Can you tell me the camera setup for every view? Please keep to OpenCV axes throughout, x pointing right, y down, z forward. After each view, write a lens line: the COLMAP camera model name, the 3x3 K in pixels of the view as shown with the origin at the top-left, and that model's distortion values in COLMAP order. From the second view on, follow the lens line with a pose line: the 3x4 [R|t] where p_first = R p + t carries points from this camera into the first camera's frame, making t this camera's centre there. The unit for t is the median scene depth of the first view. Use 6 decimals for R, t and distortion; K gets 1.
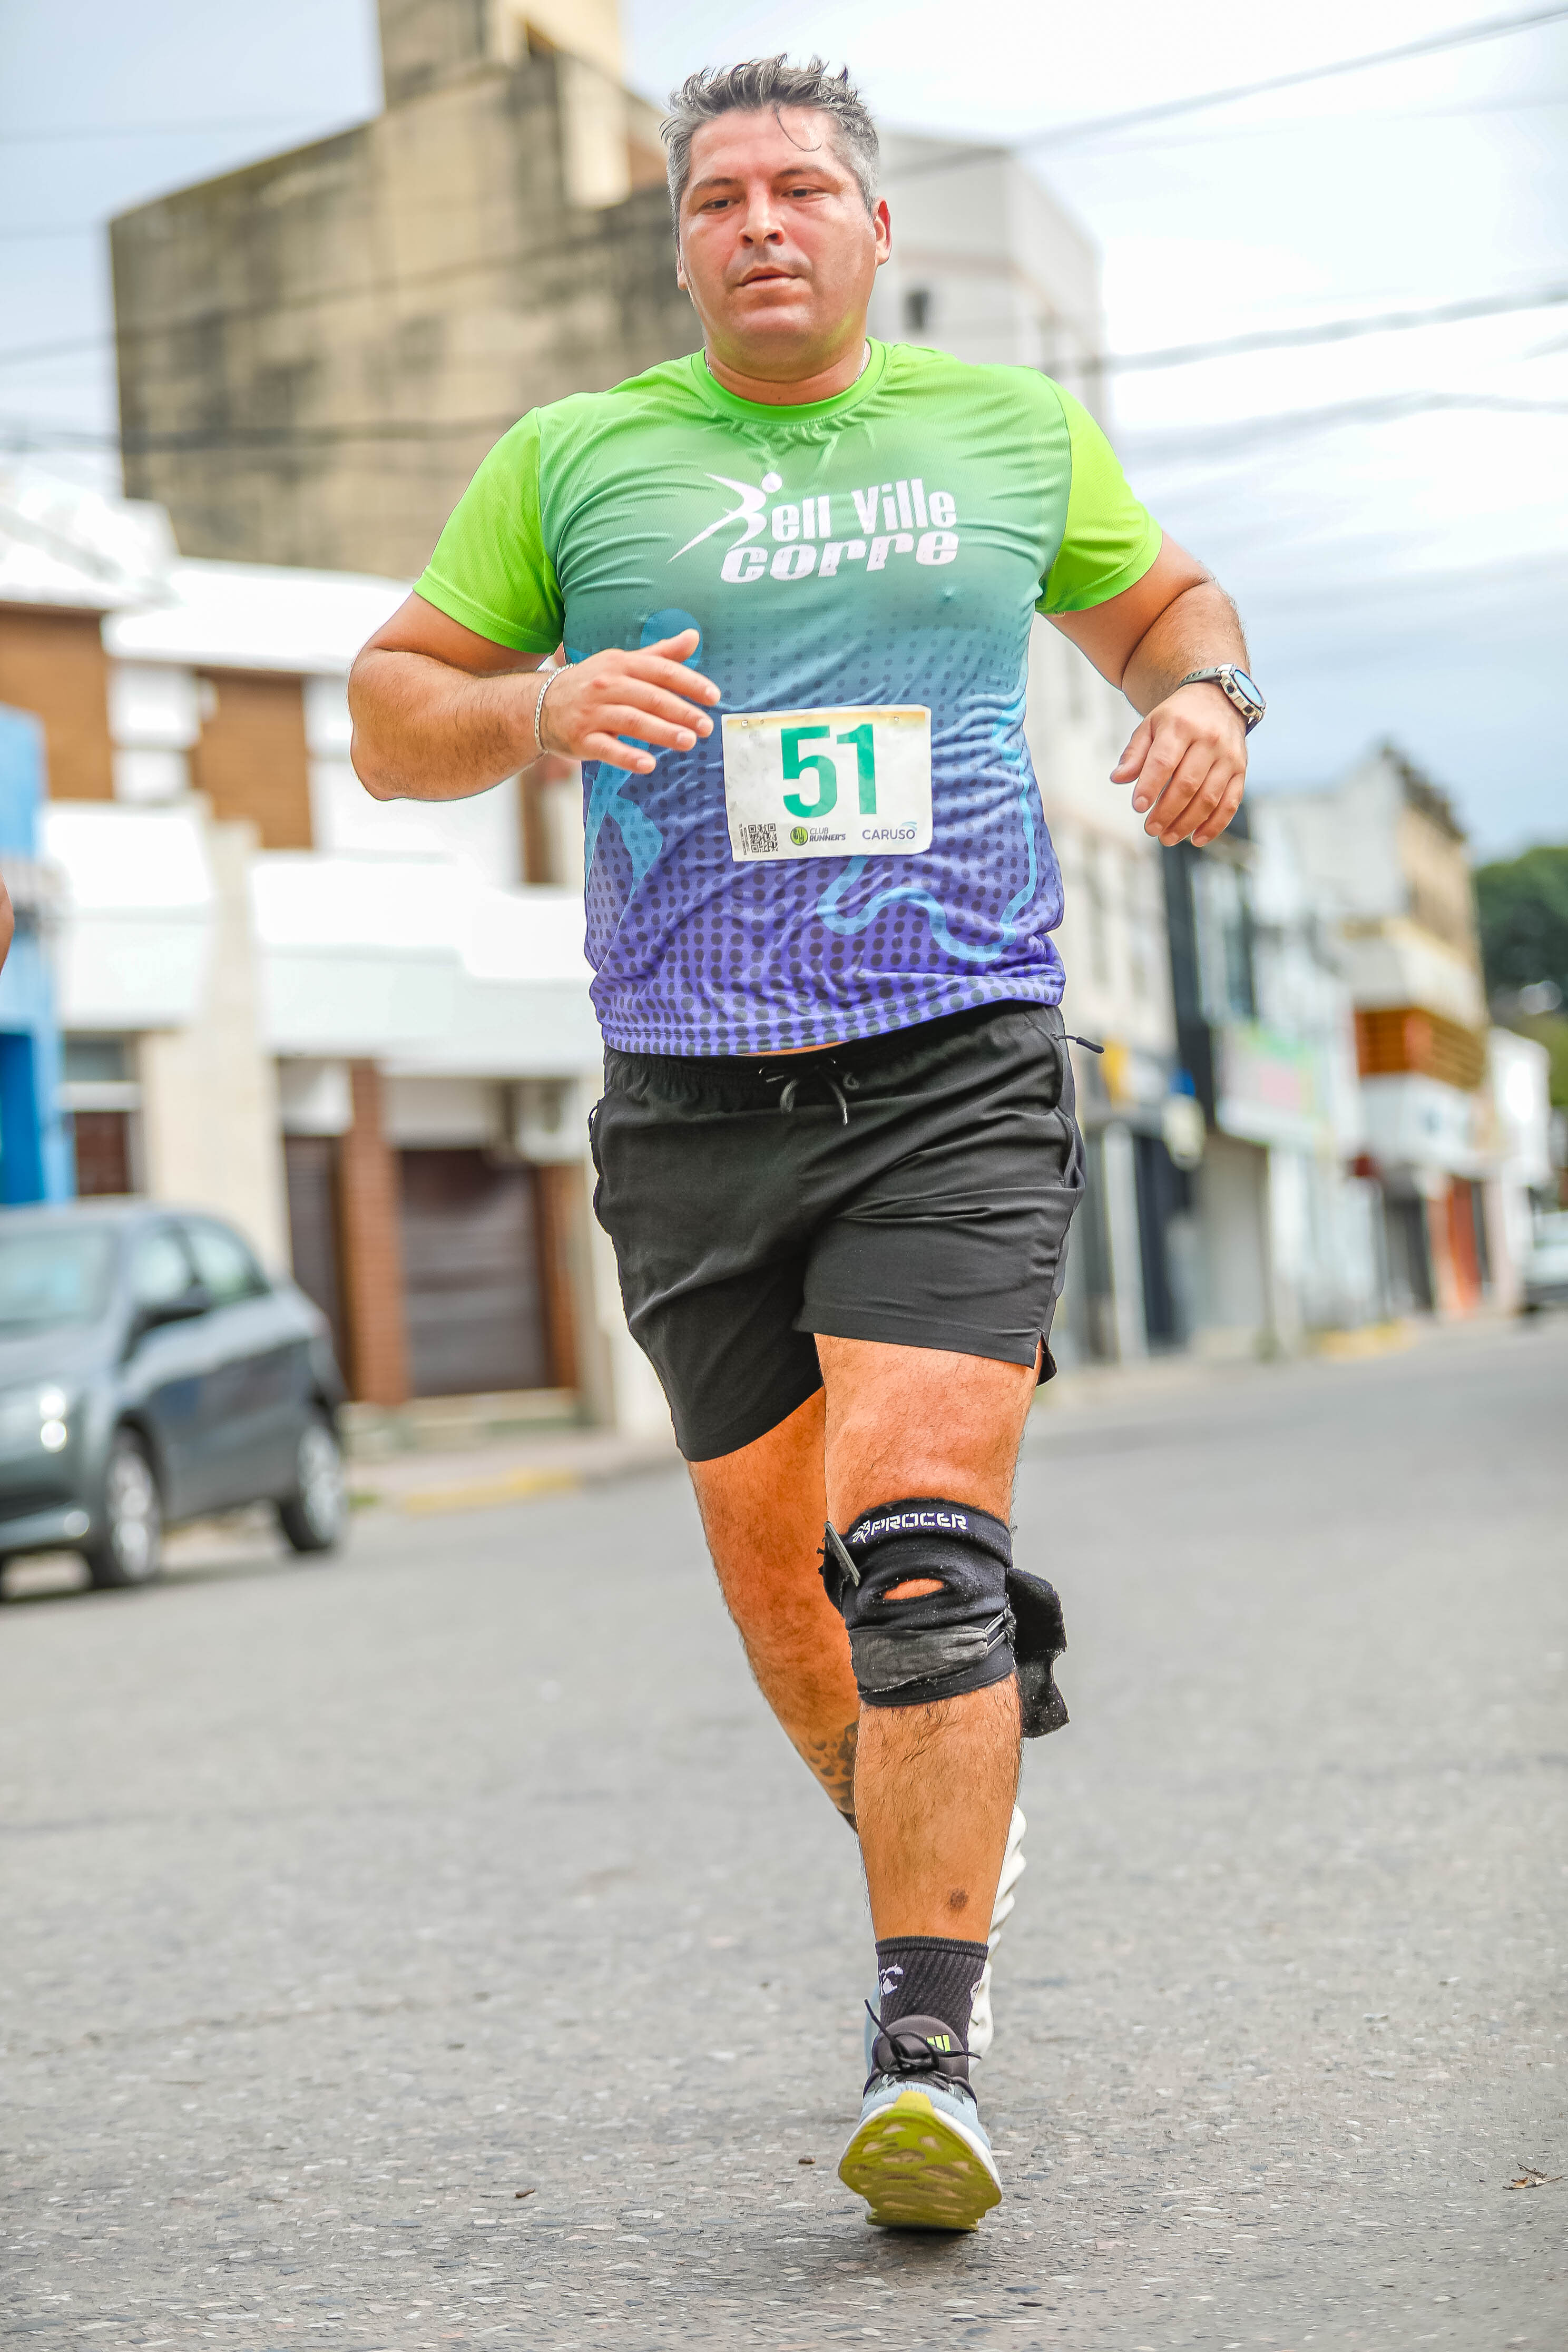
lens RADIAL K [[6202.7, 0, 784.0], [0, 6202.7, 1176.0], [0, 0, 1]] dist [-0.148109, 0.164367]
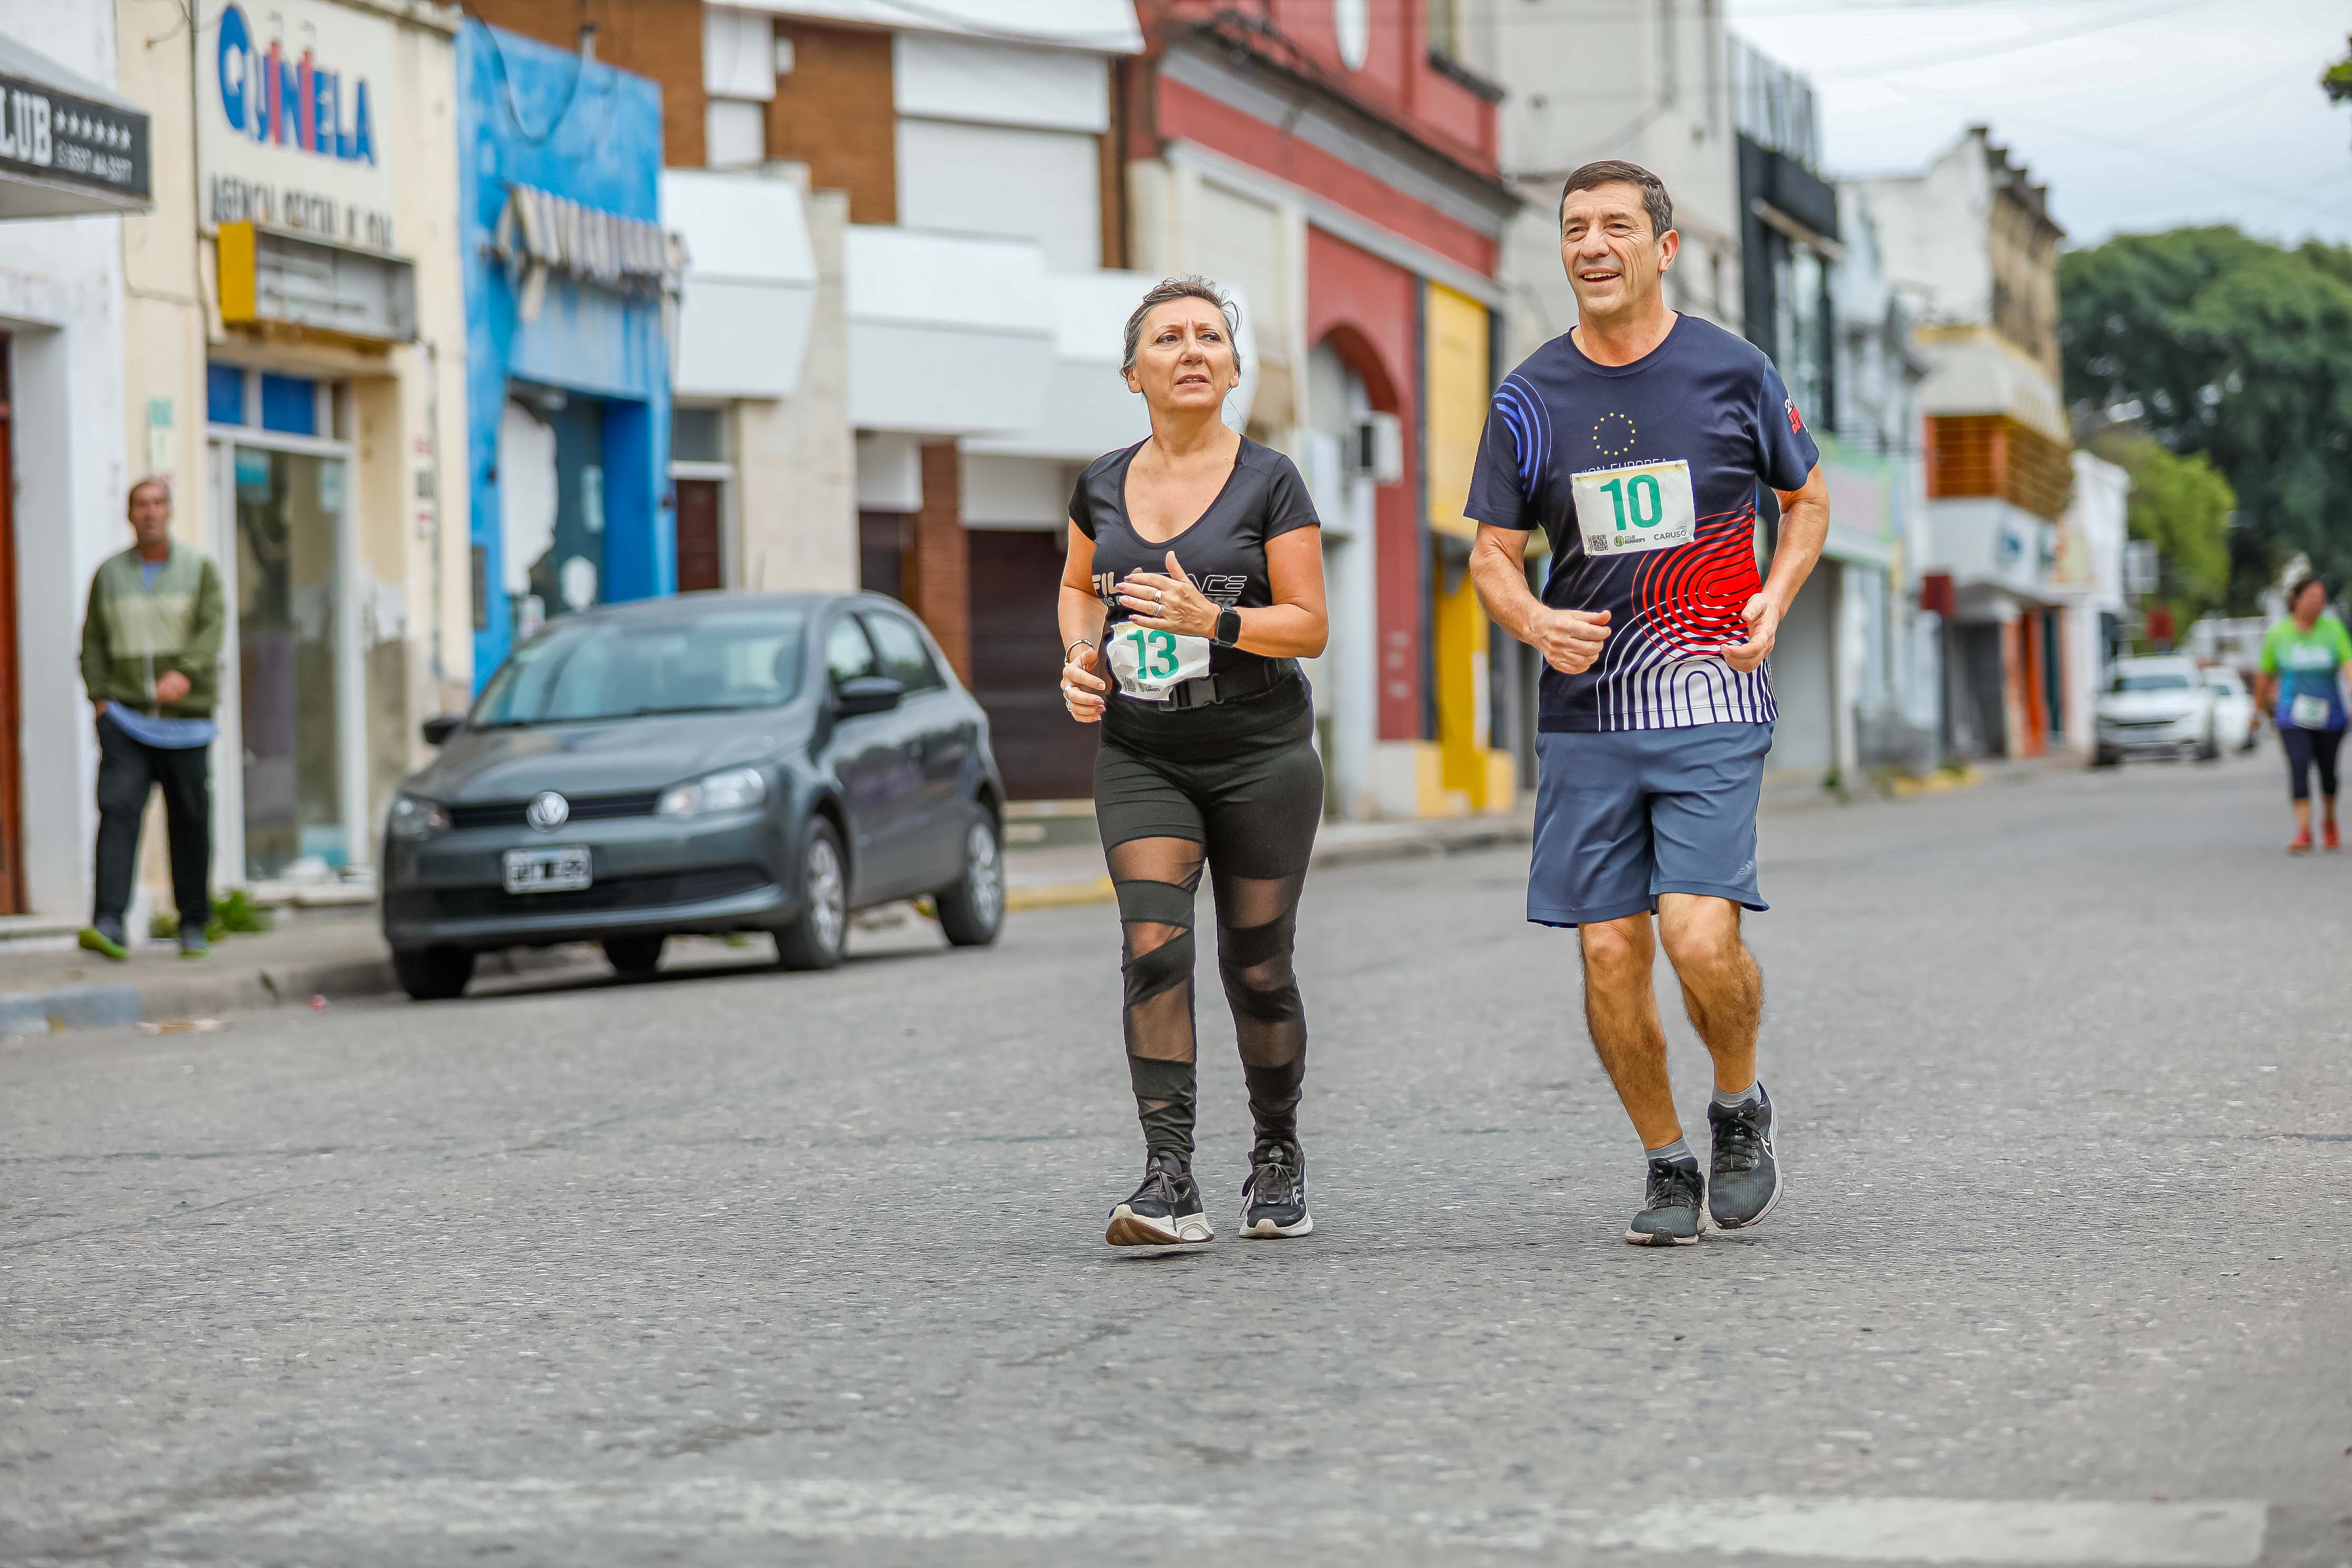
lens RADIAL K [[7327.7, 0, 1176.0], [0, 7327.7, 784.0], [0, 0, 1]] dist [-0.007156, -0.095001]
pose [[0.998943, 0.045919, 0.002259, -0.105309], [-0.045967, 0.998462, 0.030989, -0.008507], [-0.000833, -0.031060, 0.999517, -0.446398]]
